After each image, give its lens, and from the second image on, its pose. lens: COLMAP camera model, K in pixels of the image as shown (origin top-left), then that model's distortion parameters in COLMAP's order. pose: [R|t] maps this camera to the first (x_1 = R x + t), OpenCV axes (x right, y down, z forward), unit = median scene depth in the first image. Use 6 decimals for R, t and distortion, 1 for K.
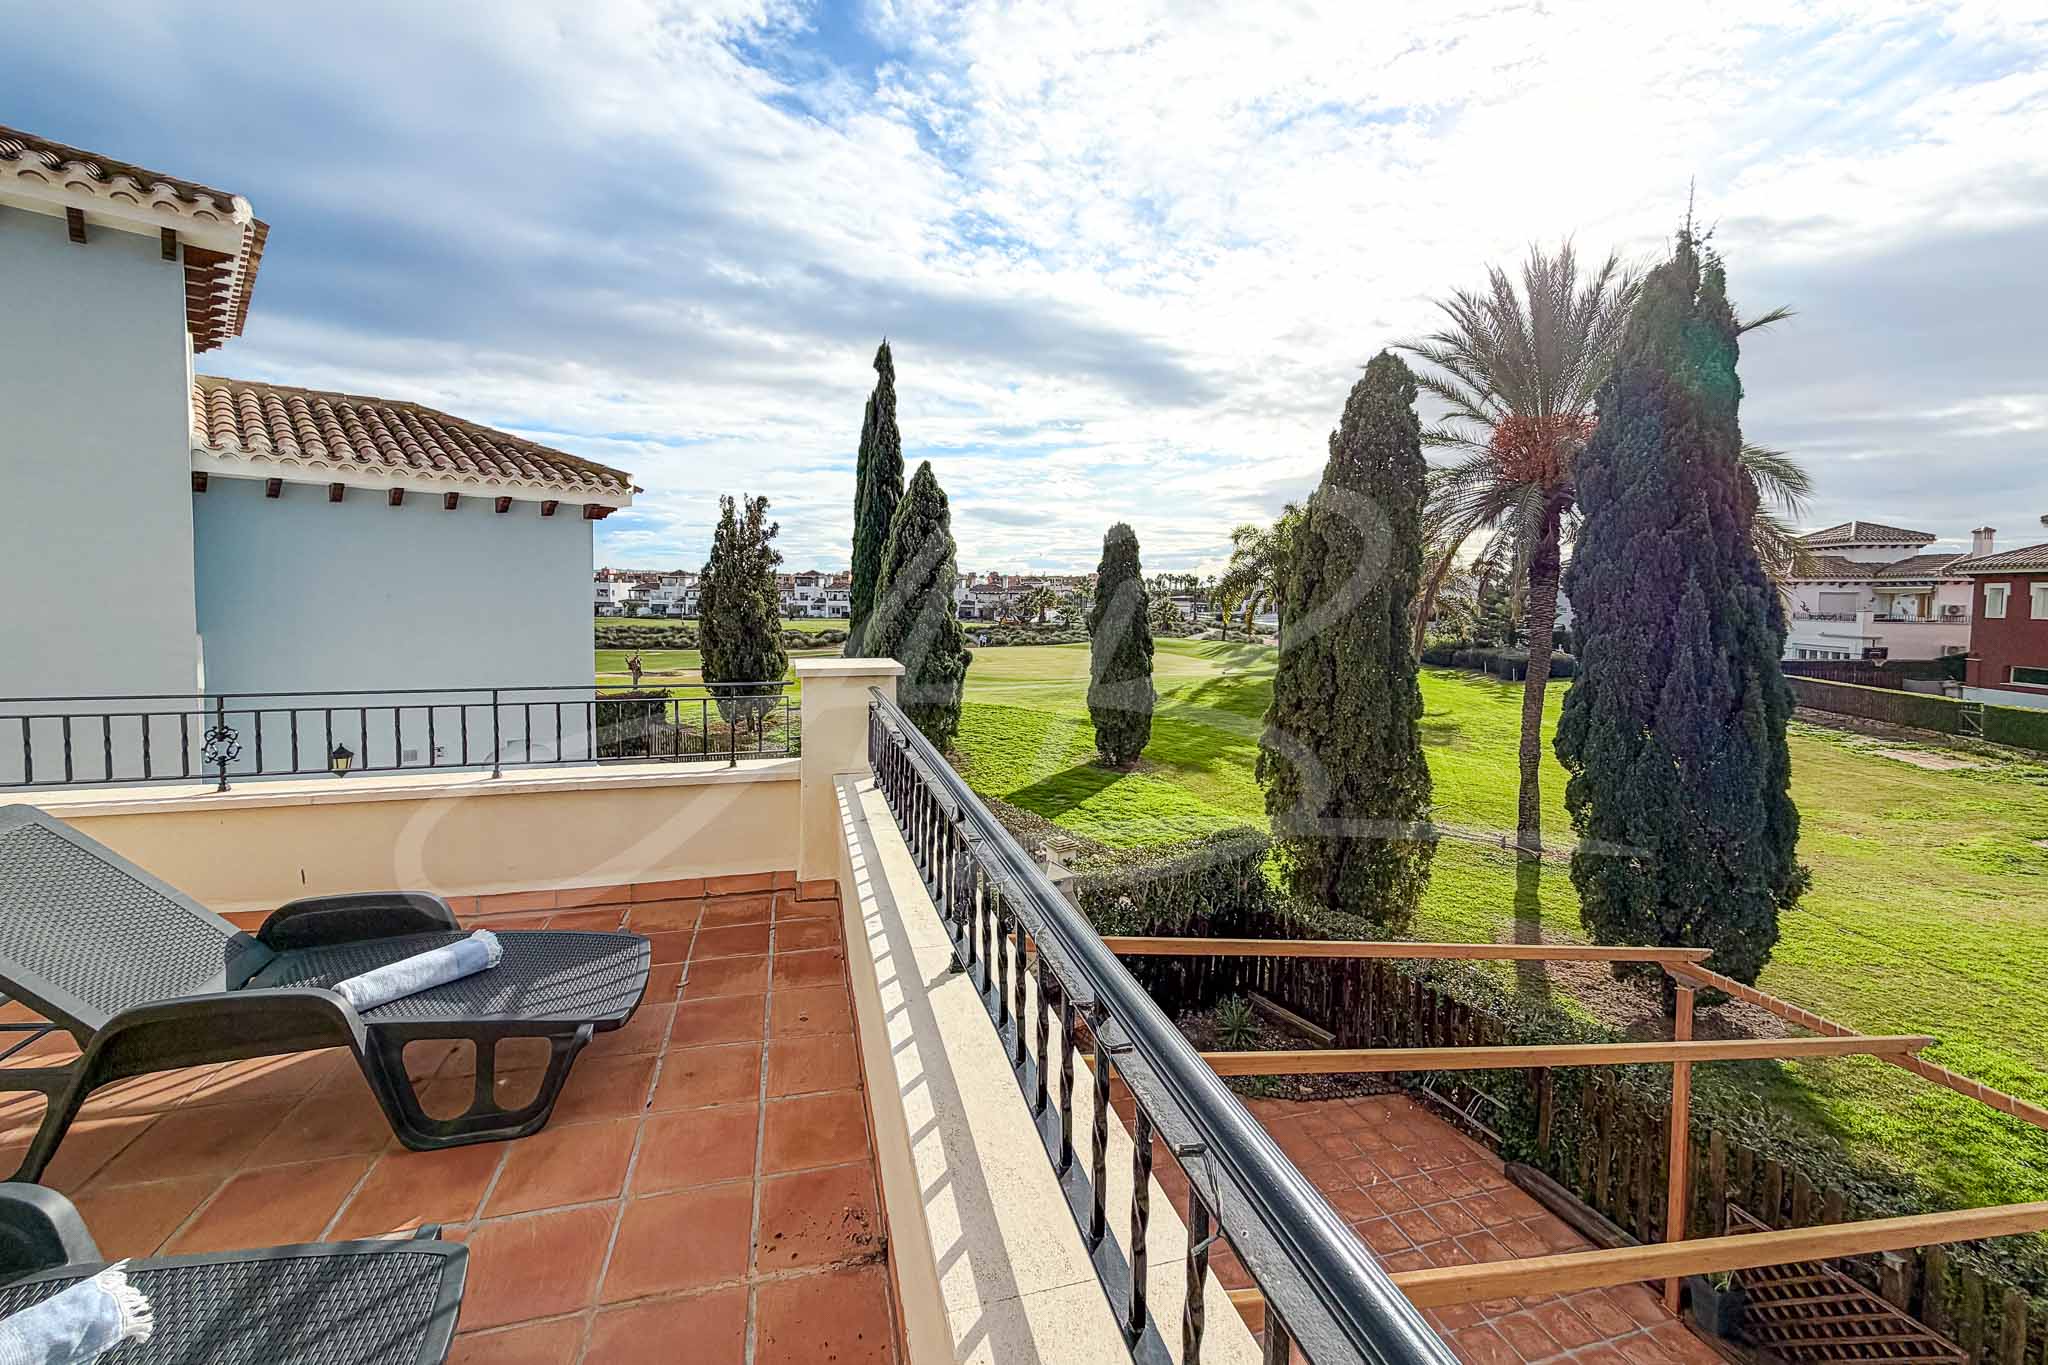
lens RADIAL K [[817.1, 0, 1021.4], [0, 817.1, 628.8], [0, 0, 1]] dist [-0.001217, 0.000479]
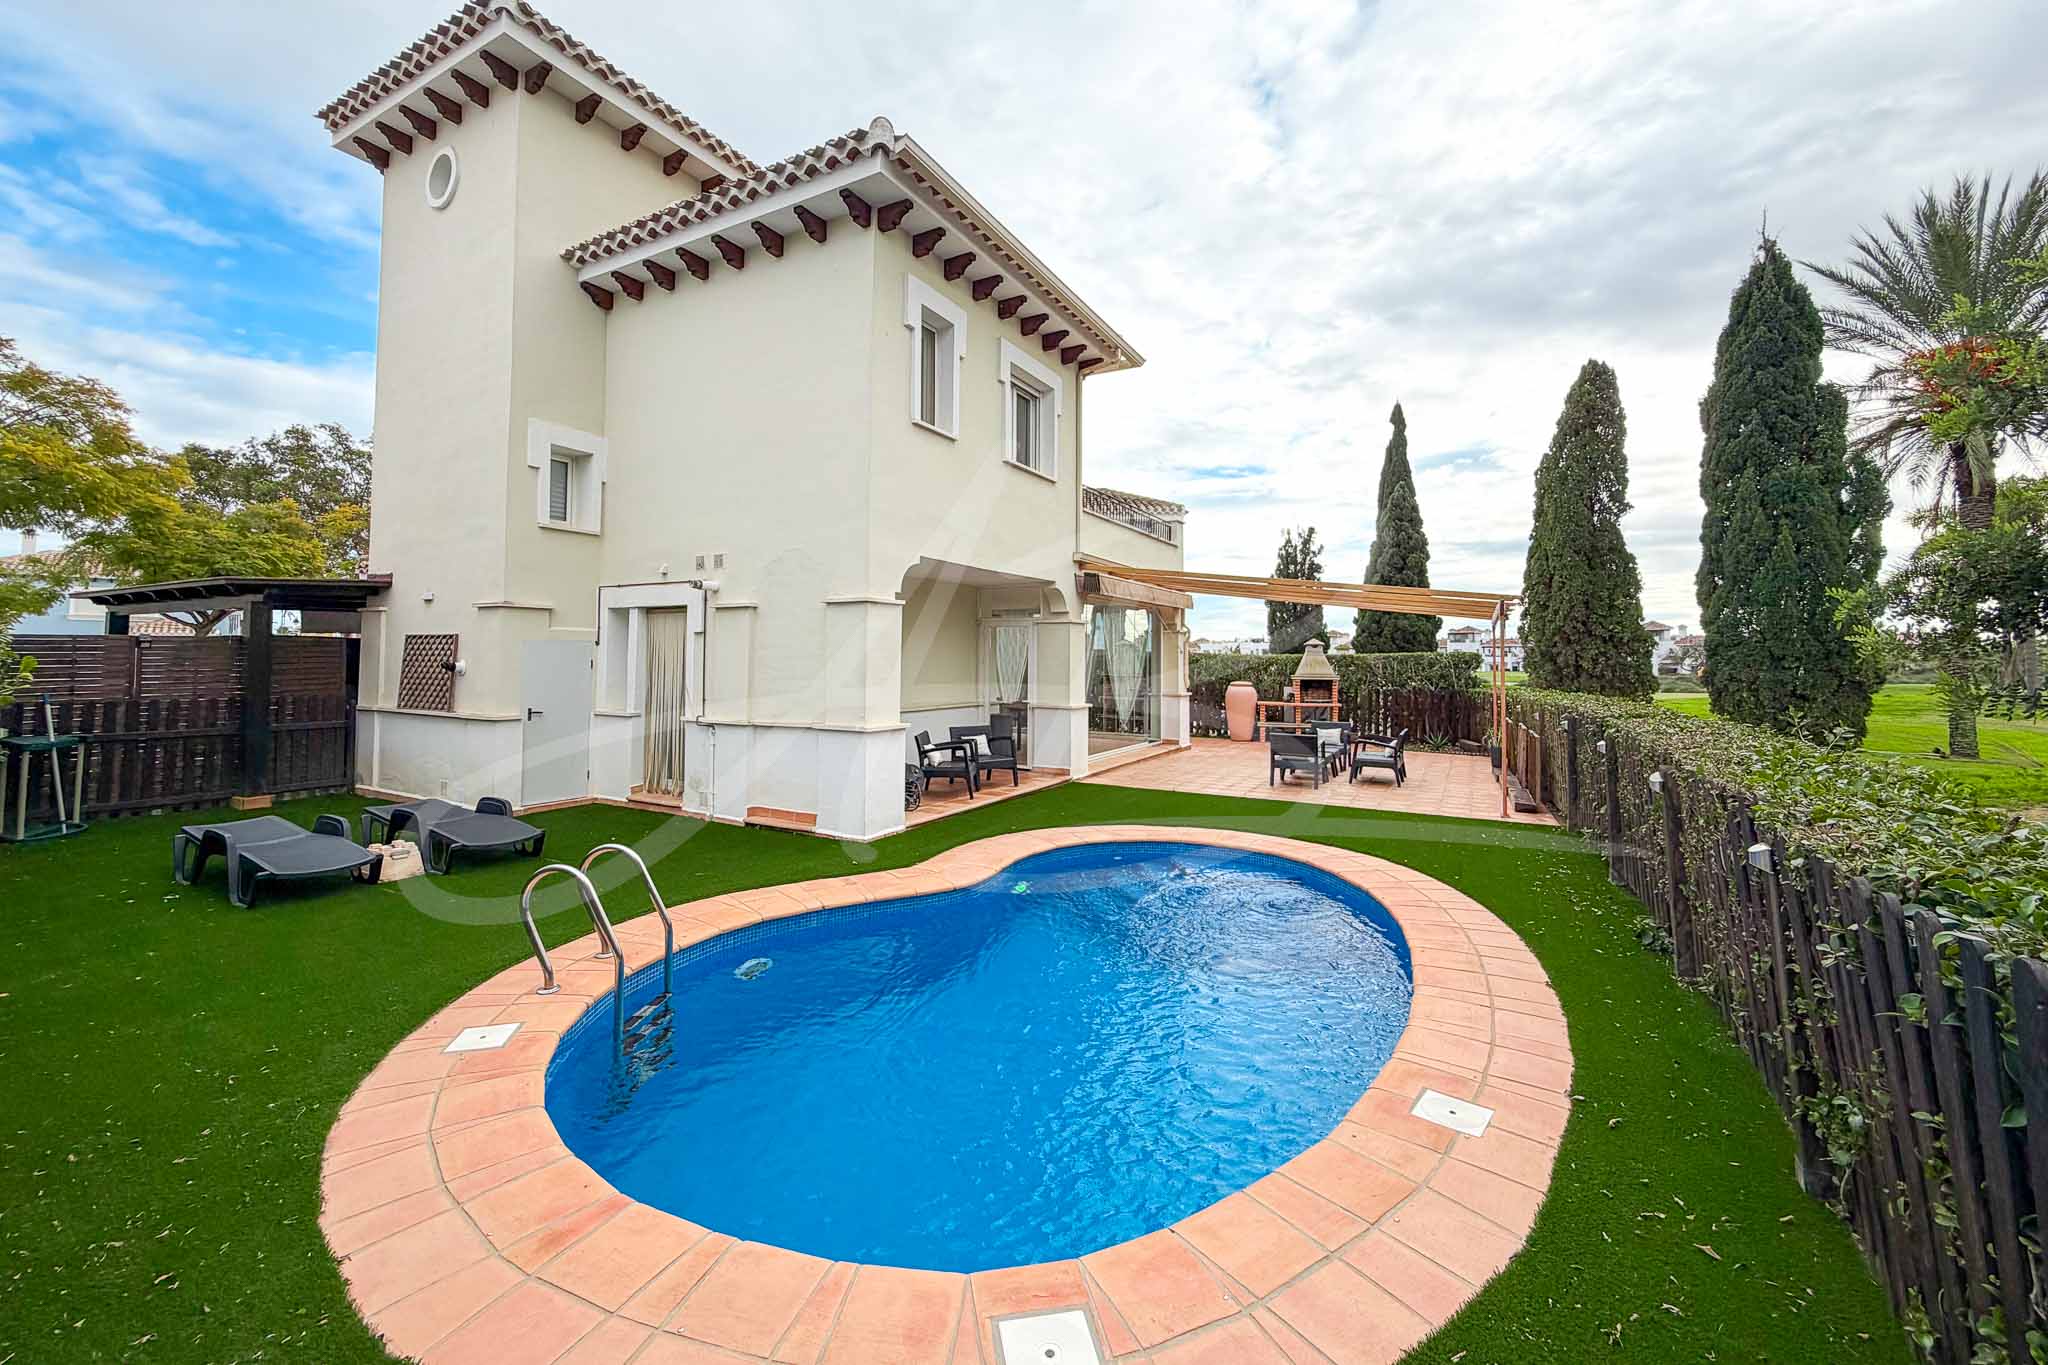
lens RADIAL K [[817.1, 0, 1021.4], [0, 817.1, 628.8], [0, 0, 1]] dist [-0.001217, 0.000479]
pose [[0.708895, -0.032656, -0.704558, 0.406327], [-0.030544, 0.996569, -0.076923, 0.176415], [0.704652, 0.076051, 0.705465, -0.445811]]
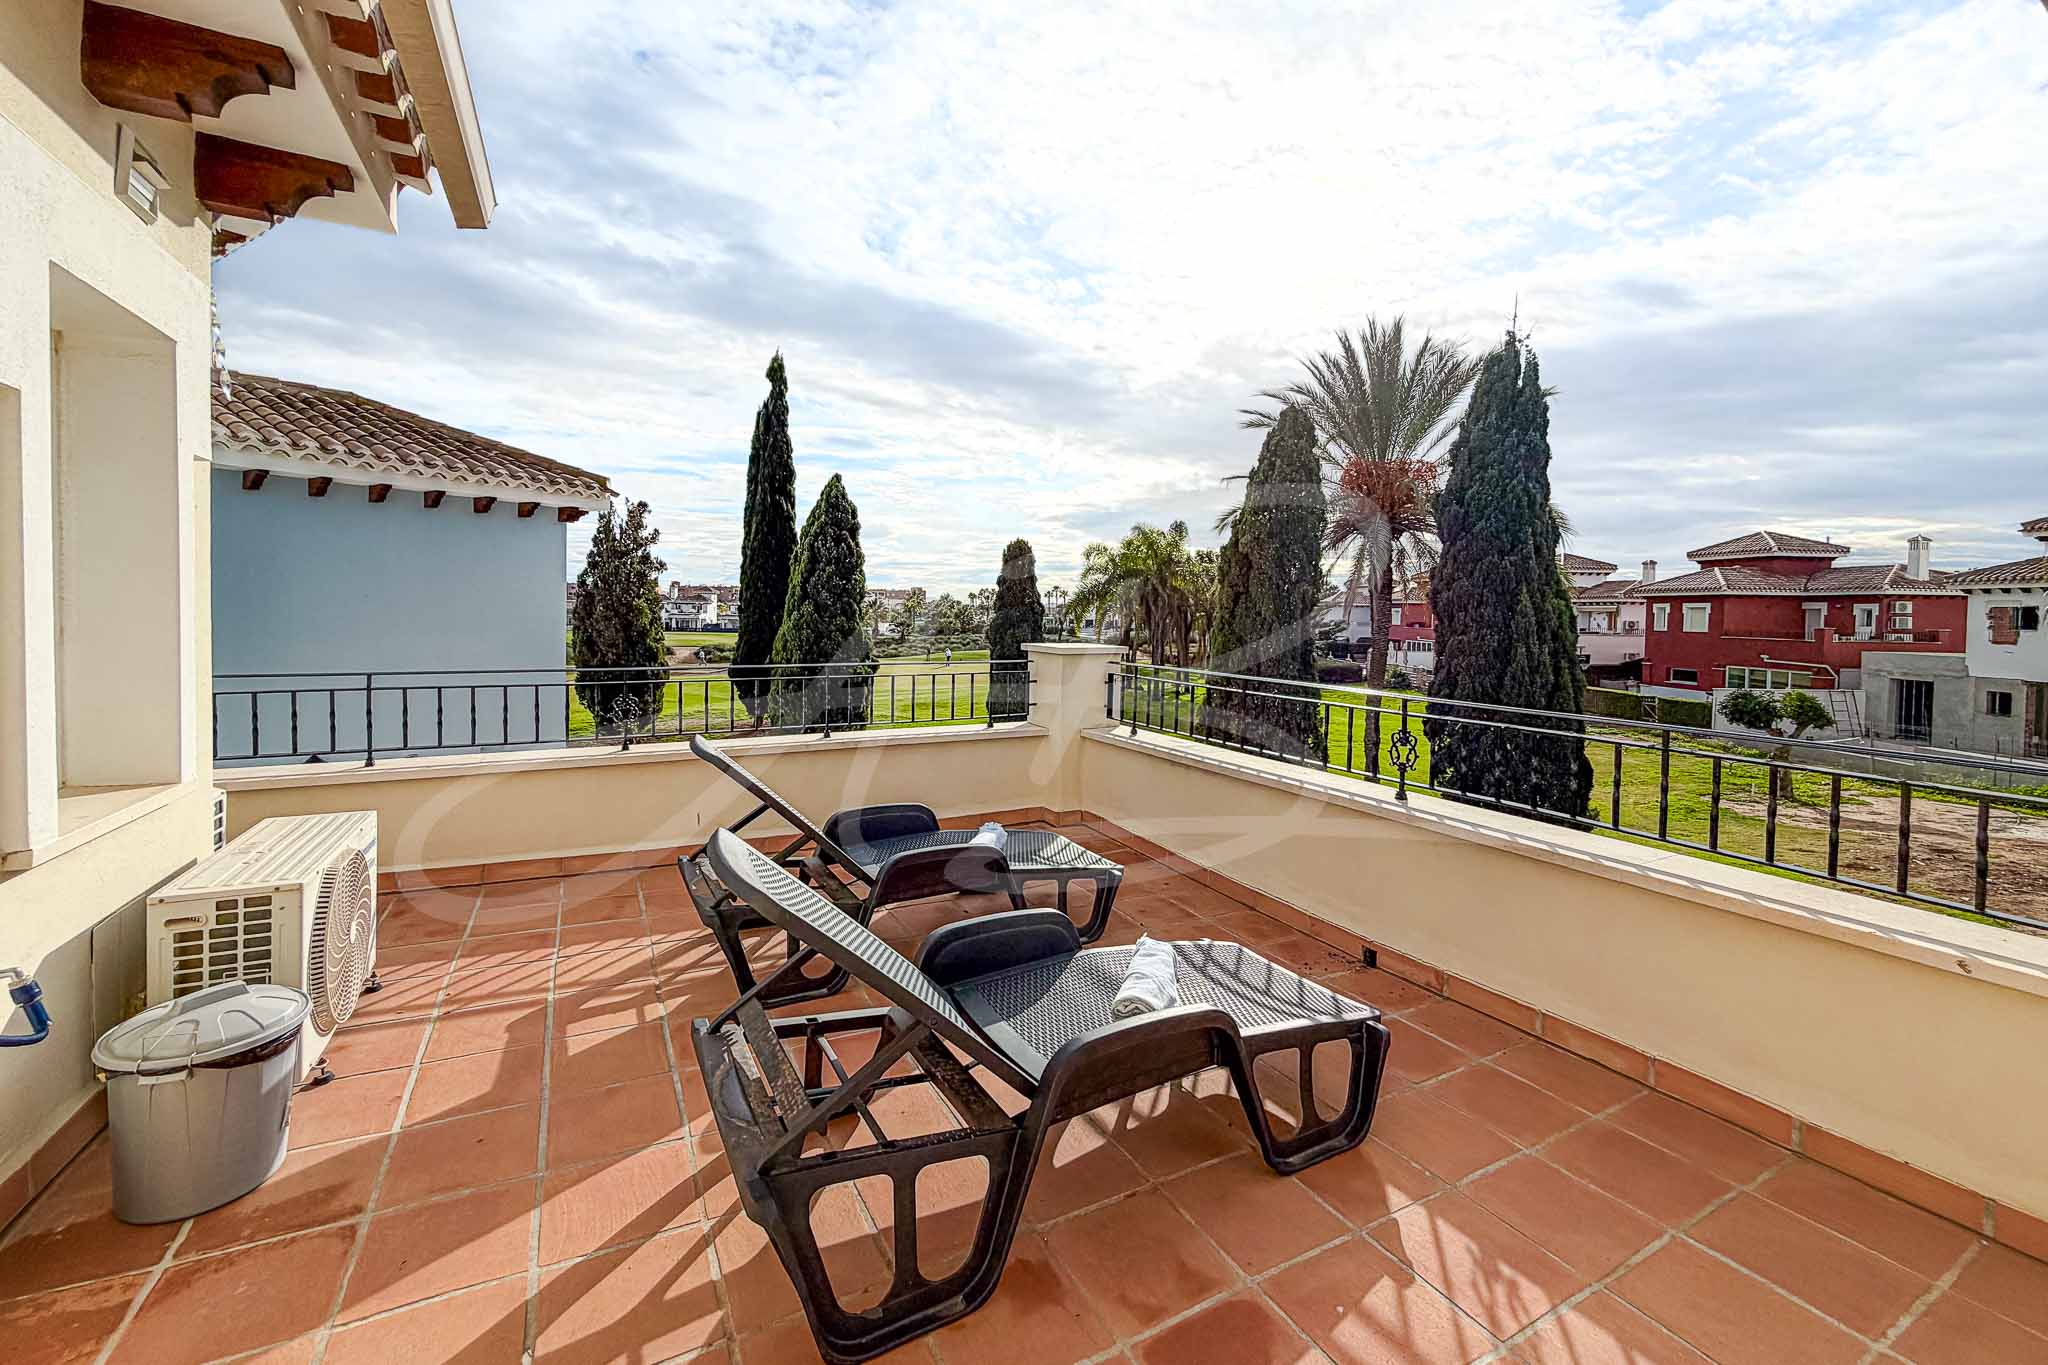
lens RADIAL K [[817.1, 0, 1021.4], [0, 817.1, 628.8], [0, 0, 1]] dist [-0.001217, 0.000479]
pose [[0.975173, 0.002455, 0.221431, -0.117931], [0.001480, 0.999844, -0.017602, 0.007964], [-0.221440, 0.017493, 0.975017, -0.049095]]
